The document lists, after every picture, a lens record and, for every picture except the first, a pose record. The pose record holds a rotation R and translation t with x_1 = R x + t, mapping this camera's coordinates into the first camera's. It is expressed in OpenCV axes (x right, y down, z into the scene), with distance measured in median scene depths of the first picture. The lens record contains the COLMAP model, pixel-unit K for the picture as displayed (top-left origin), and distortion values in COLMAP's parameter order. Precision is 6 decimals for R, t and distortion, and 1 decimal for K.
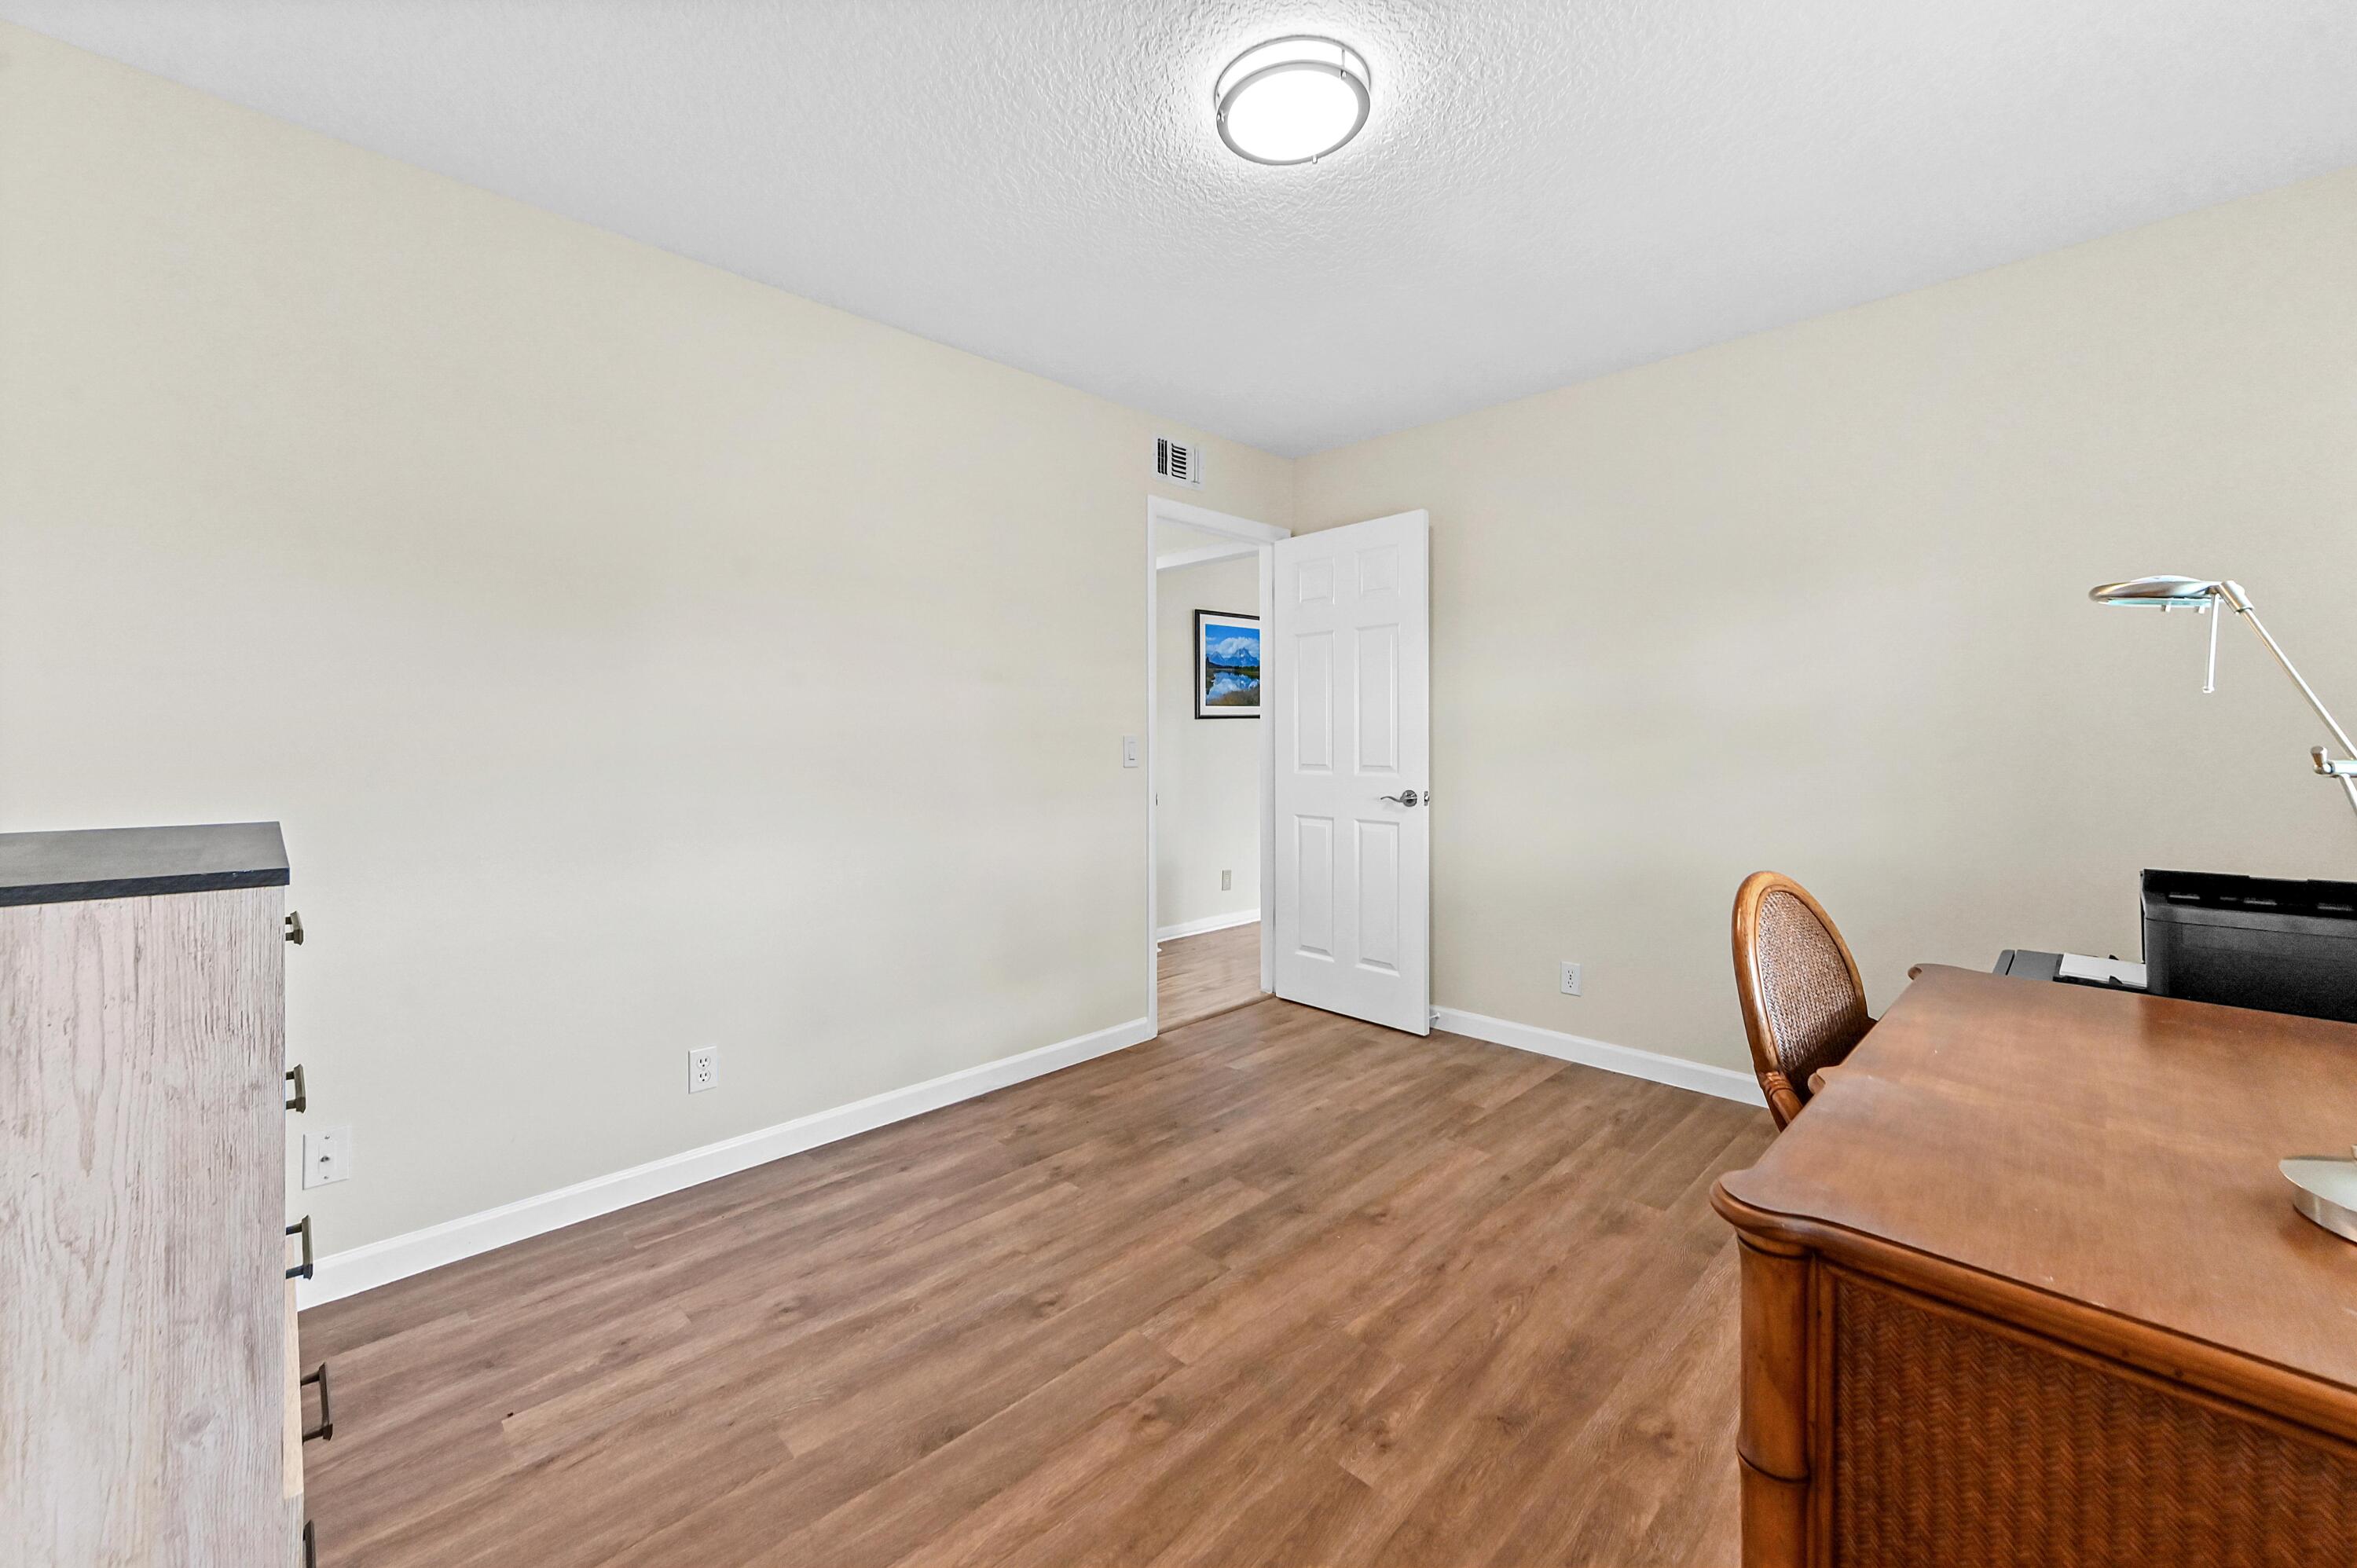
lens RADIAL K [[934.3, 0, 1170.1], [0, 934.3, 728.6], [0, 0, 1]] dist [0.000825, 0.000207]
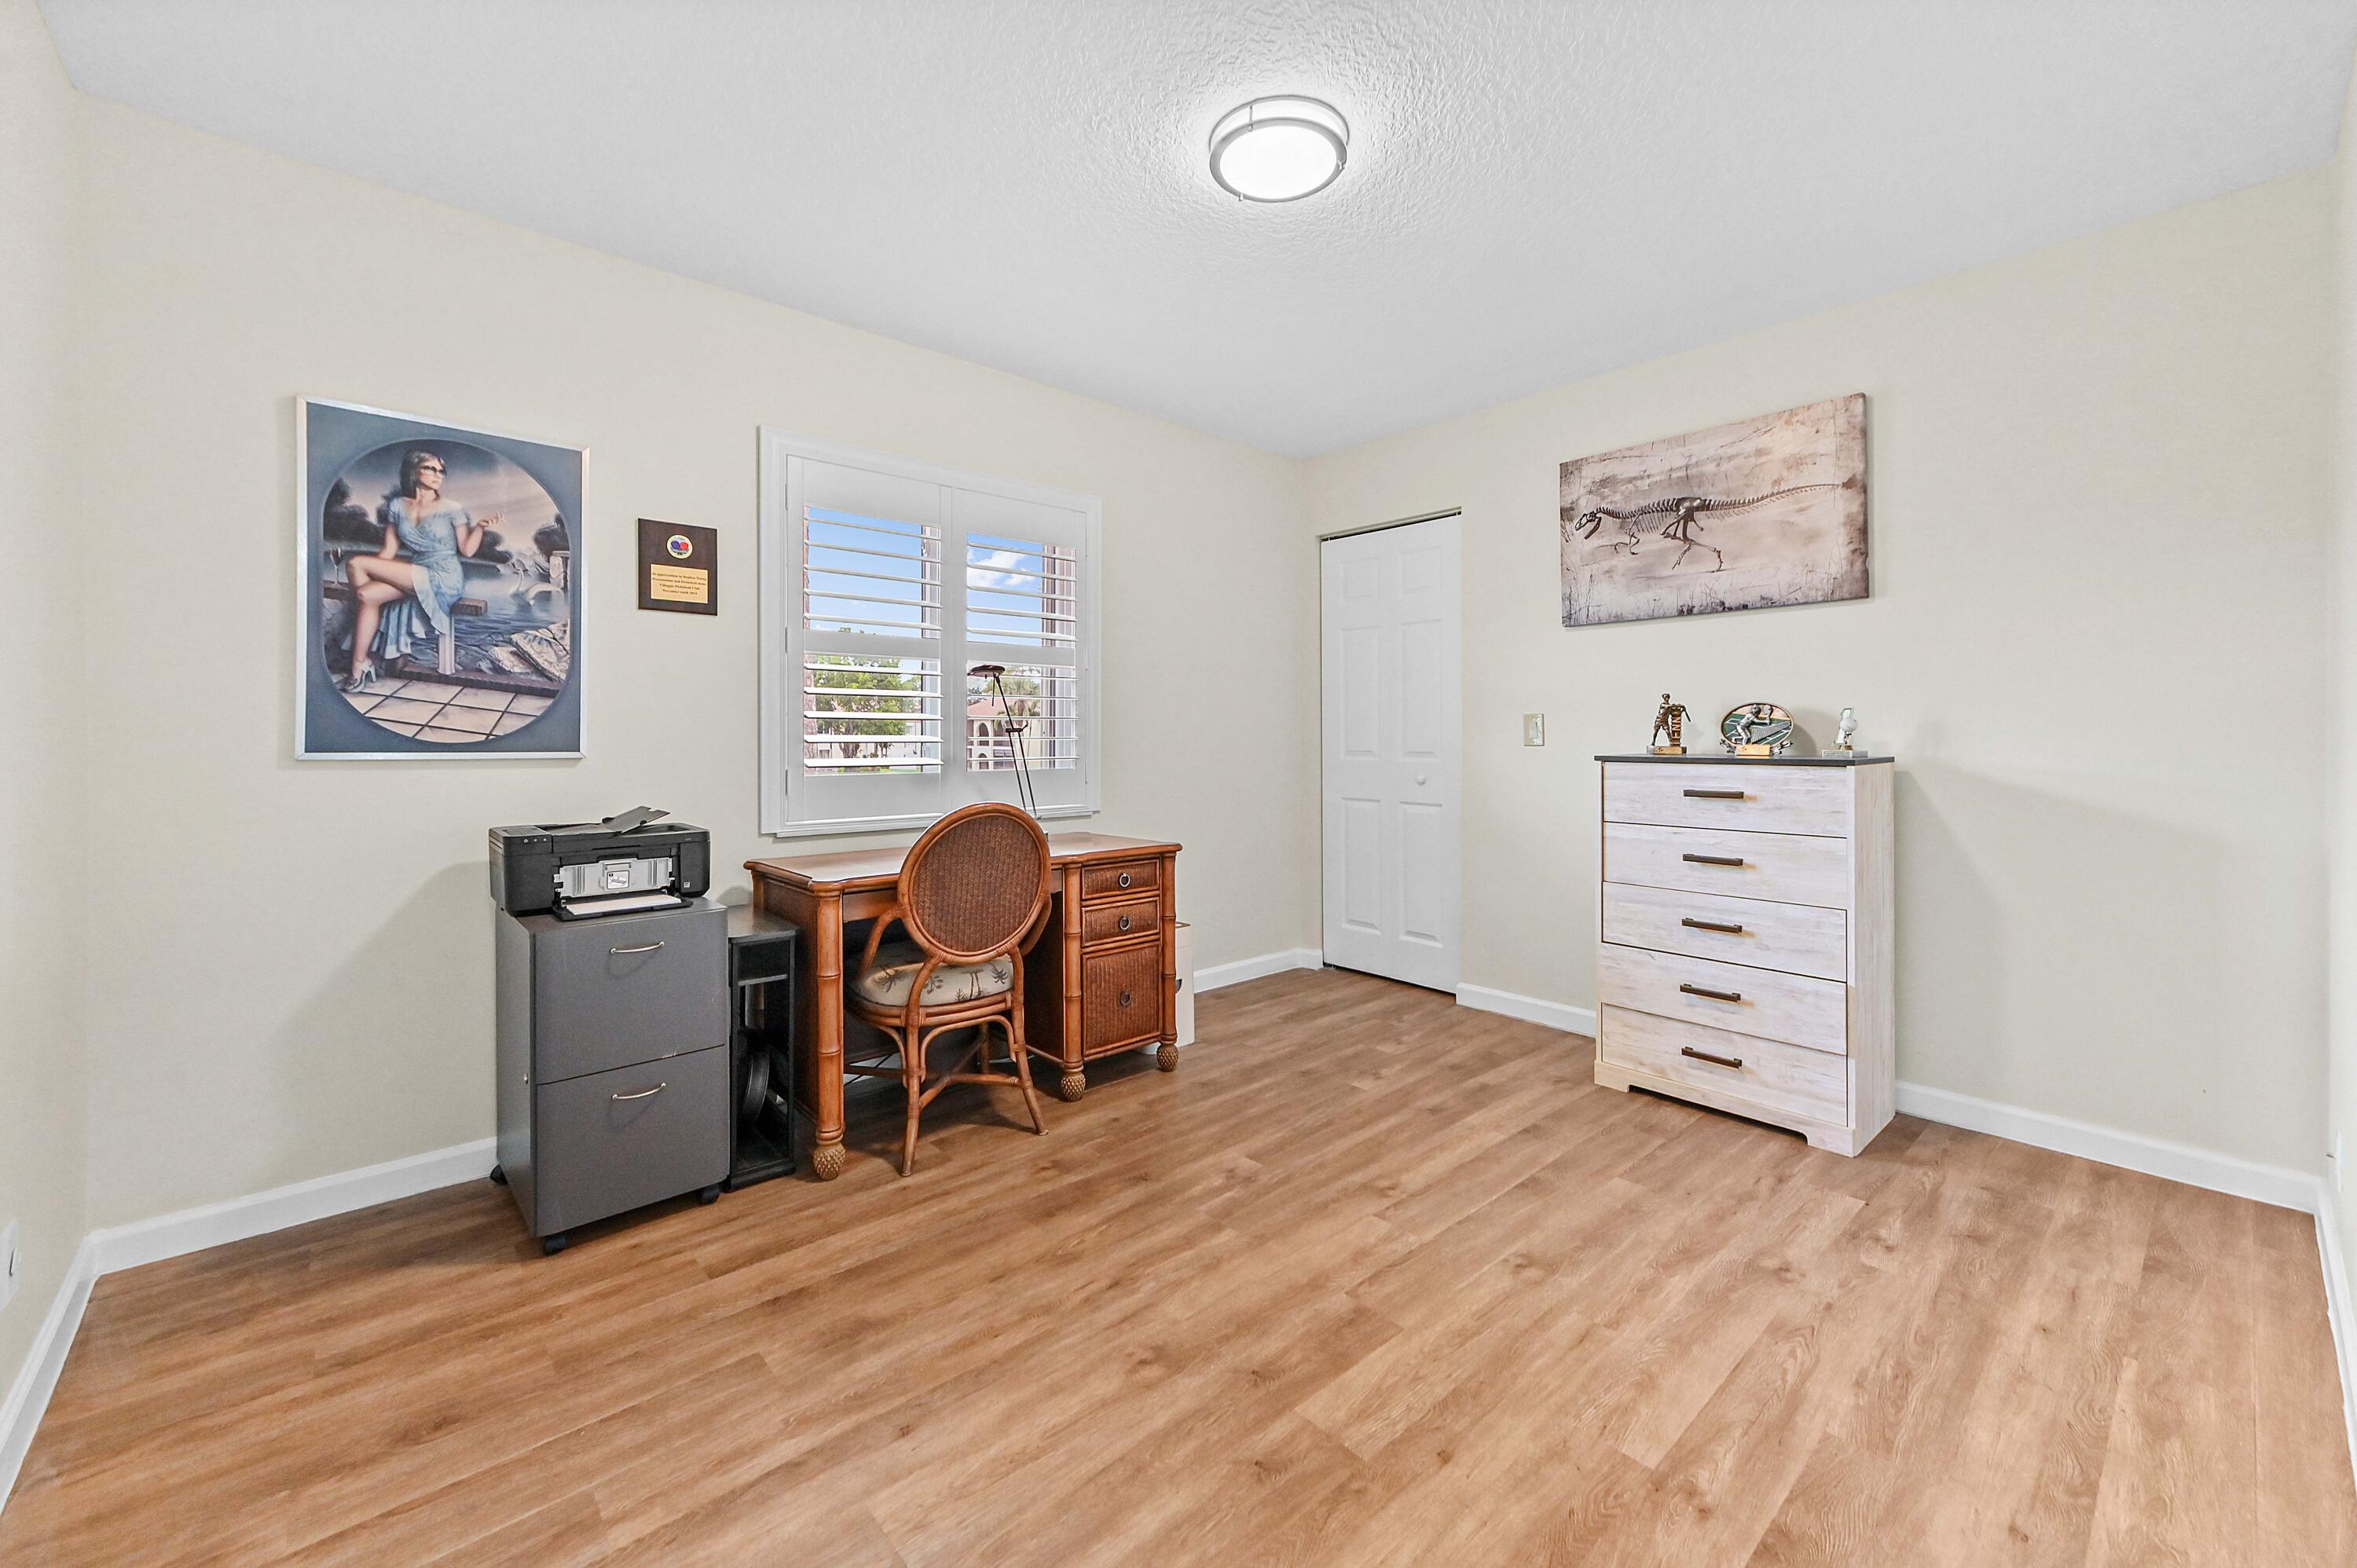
lens RADIAL K [[965.6, 0, 1155.1], [0, 965.6, 748.0], [0, 0, 1]] dist [0.012396, 0.000197]
pose [[-0.998117, 0.005161, 0.061115, 0.196259], [0.005522, 0.999968, 0.005731, 0.045796], [-0.061083, 0.006057, -0.998114, 2.027174]]
